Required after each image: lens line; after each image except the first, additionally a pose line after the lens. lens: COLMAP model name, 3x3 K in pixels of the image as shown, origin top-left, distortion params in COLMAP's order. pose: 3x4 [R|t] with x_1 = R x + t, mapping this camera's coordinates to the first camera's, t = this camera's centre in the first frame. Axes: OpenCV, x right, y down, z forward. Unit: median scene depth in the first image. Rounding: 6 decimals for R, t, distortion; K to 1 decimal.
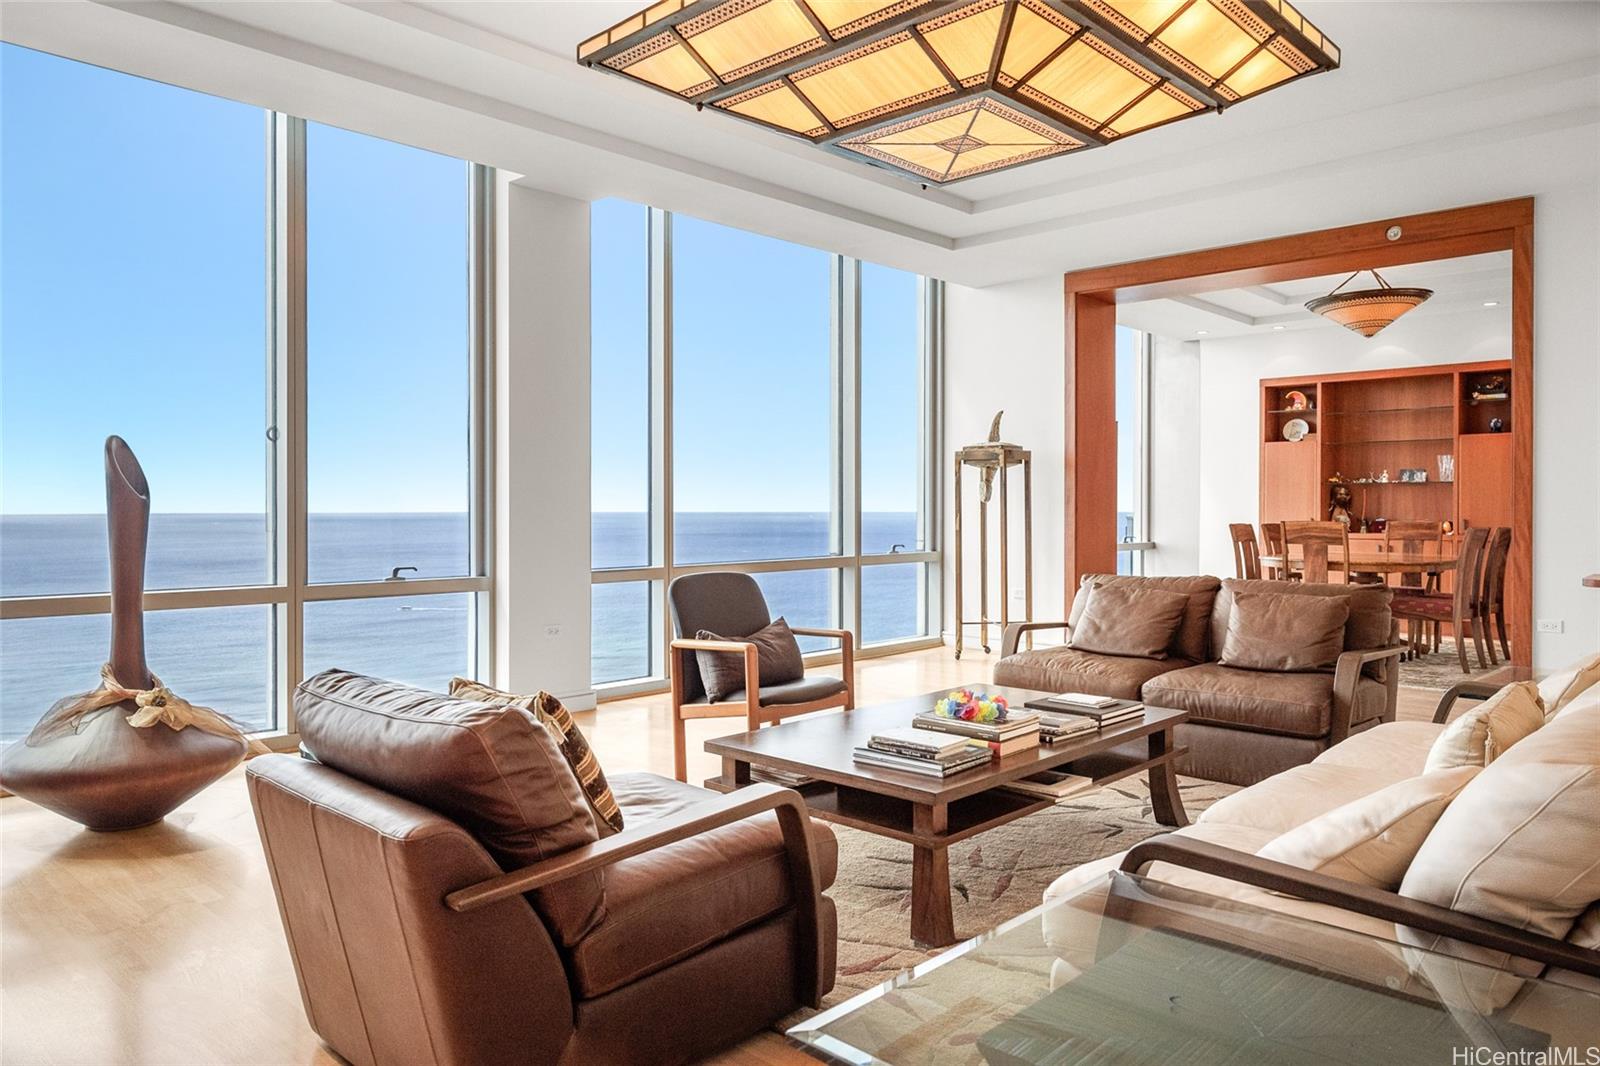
lens RADIAL K [[1075.5, 0, 794.7], [0, 1075.5, 515.6], [0, 0, 1]] dist [0.008315, -0.002083]
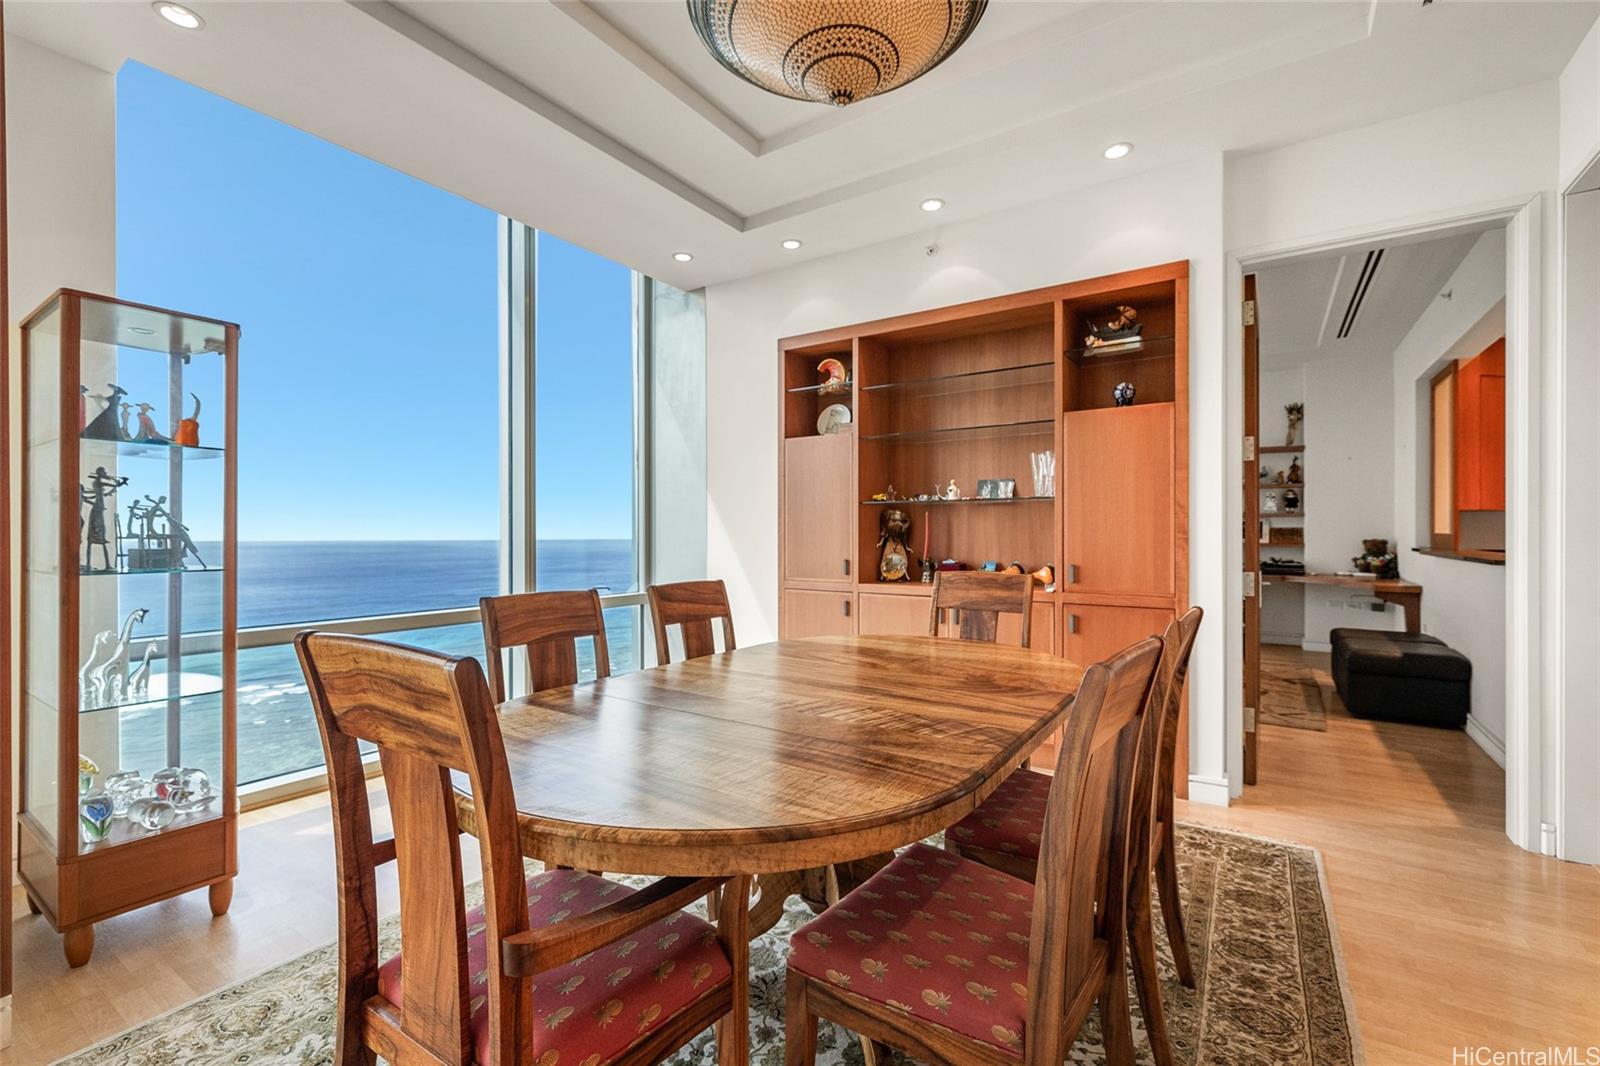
lens RADIAL K [[689.1, 0, 802.3], [0, 689.1, 540.4], [0, 0, 1]] dist [0.000522, 0.000012]
pose [[0.983100, -0.005028, 0.183002, 0.392969], [0.004971, 0.999987, 0.000770, -0.008957], [-0.183004, 0.000152, 0.983112, 0.634801]]
